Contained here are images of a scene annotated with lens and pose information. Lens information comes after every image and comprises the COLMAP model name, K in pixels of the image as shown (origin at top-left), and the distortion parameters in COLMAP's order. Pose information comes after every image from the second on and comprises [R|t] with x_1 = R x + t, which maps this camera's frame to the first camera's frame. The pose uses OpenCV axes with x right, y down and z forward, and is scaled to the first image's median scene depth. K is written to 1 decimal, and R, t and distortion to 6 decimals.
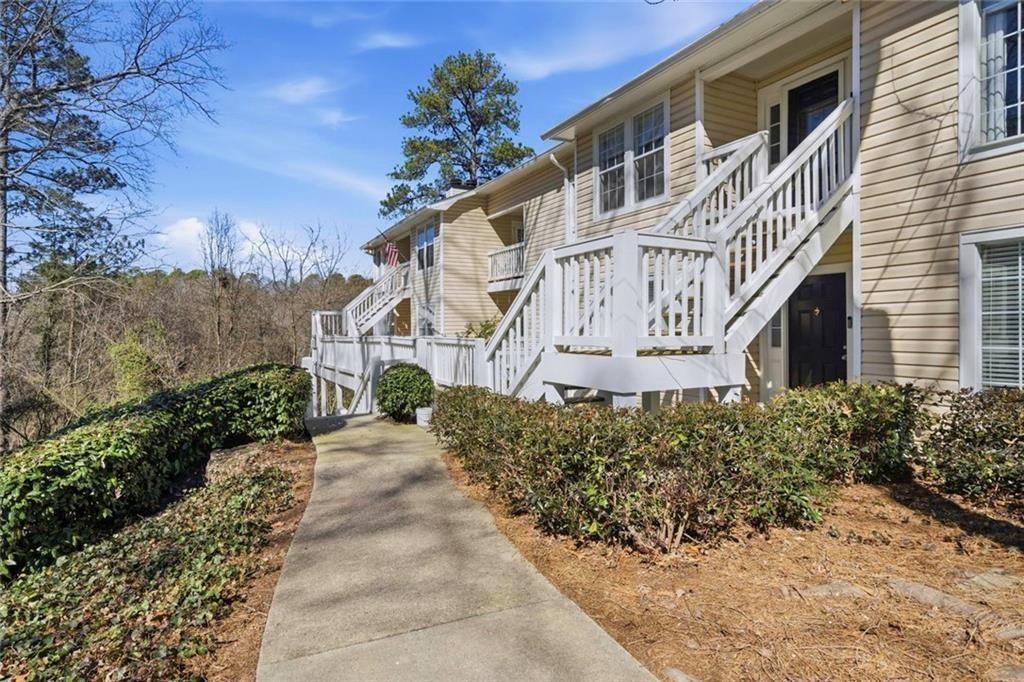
lens RADIAL K [[508.9, 0, 508.7], [0, 508.9, 347.5], [0, 0, 1]] dist [0.028423, -0.000950]
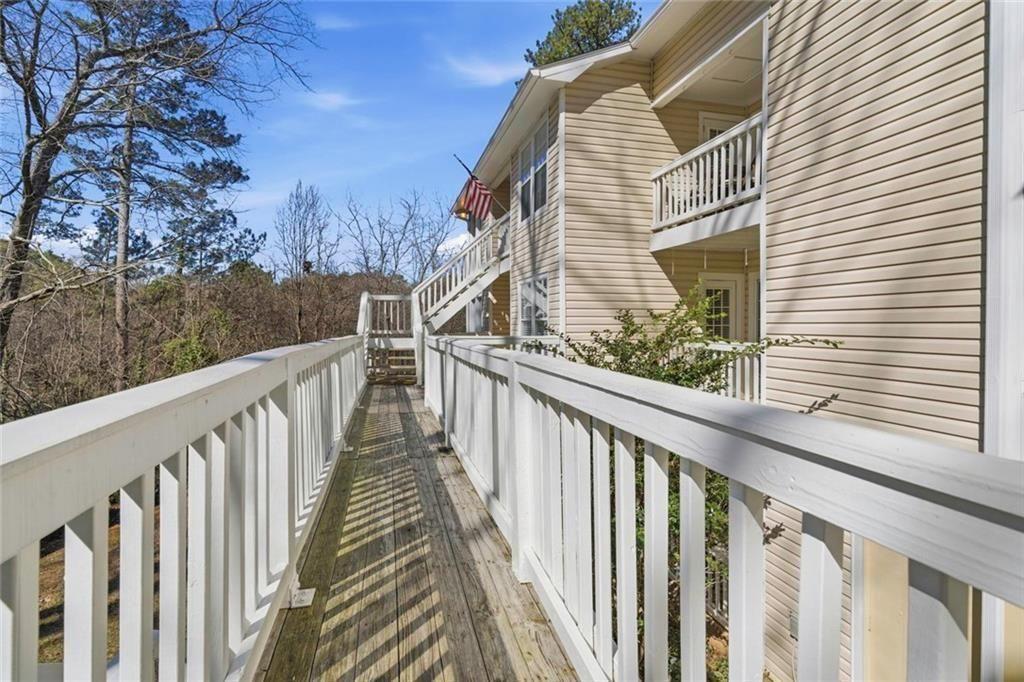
lens RADIAL K [[508.9, 0, 508.7], [0, 508.9, 347.5], [0, 0, 1]] dist [0.028423, -0.000950]
pose [[0.973243, 0.010231, -0.229550, -0.056597], [-0.006477, 0.999833, 0.017104, -0.017982], [0.229686, -0.015160, 0.973147, 0.432844]]
